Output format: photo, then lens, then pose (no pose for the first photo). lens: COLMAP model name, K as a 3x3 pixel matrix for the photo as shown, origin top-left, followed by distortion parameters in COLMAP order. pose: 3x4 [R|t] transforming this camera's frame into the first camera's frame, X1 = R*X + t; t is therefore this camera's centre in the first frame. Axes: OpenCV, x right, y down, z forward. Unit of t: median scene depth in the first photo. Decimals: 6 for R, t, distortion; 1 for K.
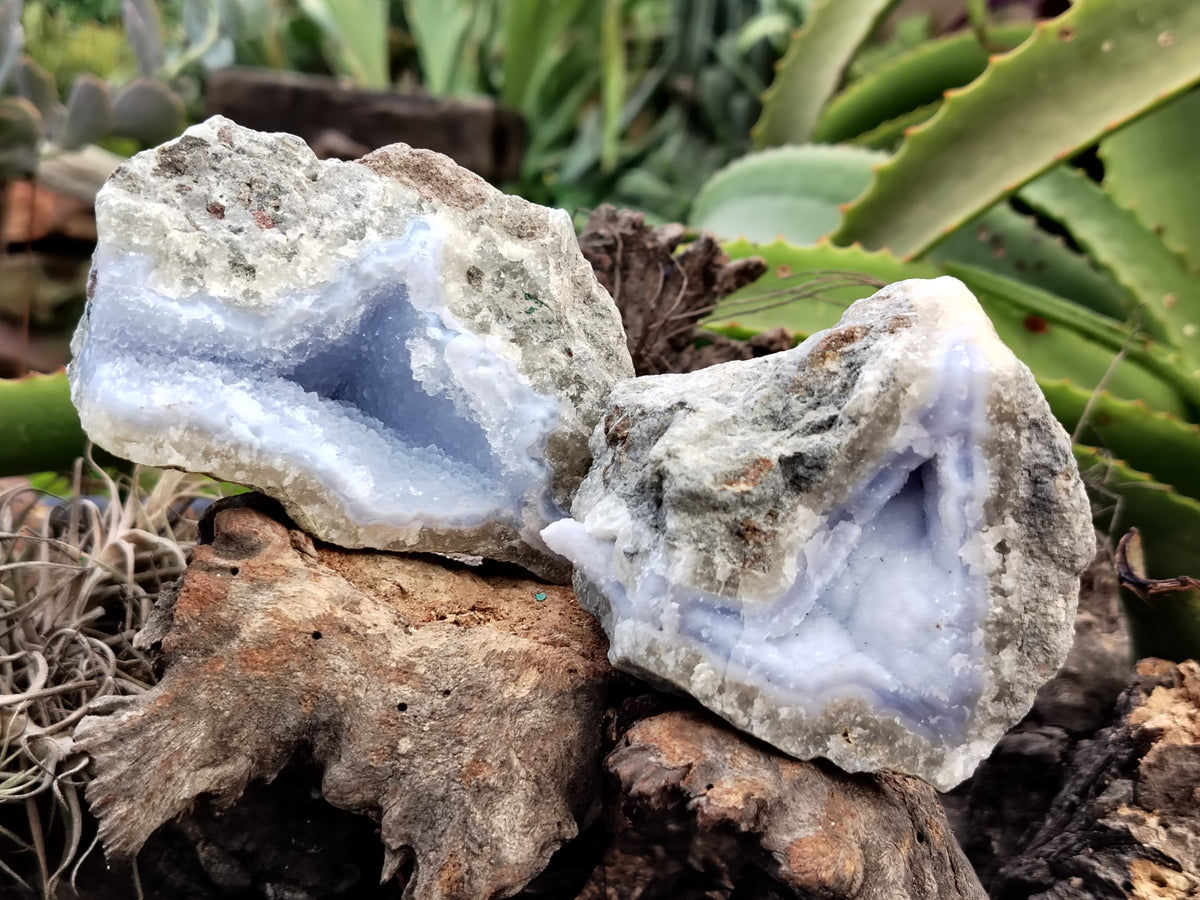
lens RADIAL K [[1716.3, 0, 586.9], [0, 1716.3, 466.2], [0, 0, 1]] dist [0.299718, -1.610239]
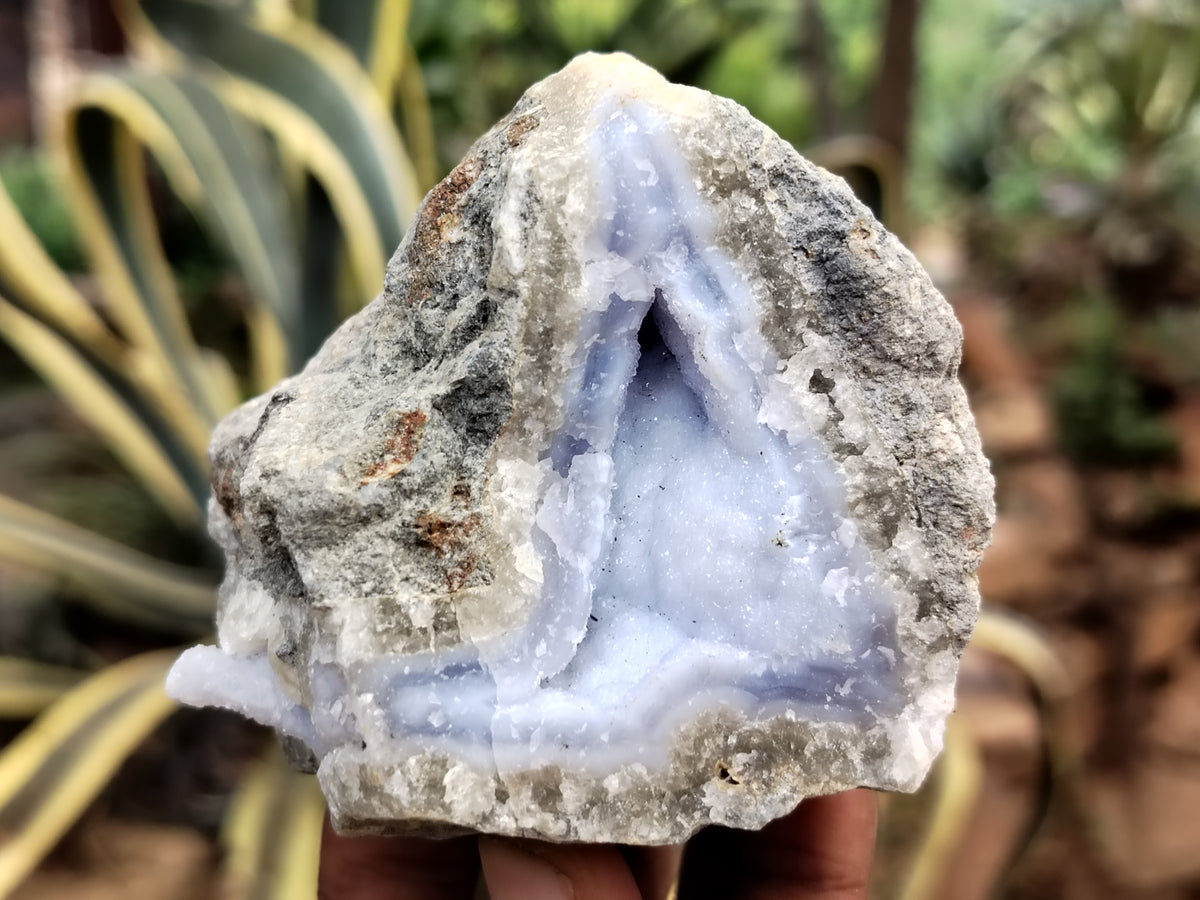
lens RADIAL K [[1934.9, 0, 552.0], [0, 1934.9, 449.0], [0, 0, 1]] dist [0.174731, -0.031516]
pose [[0.906487, -0.417169, 0.065202, 0.099299], [0.421007, 0.904774, -0.064313, 0.072121], [-0.032164, 0.085750, 0.995797, 0.324648]]
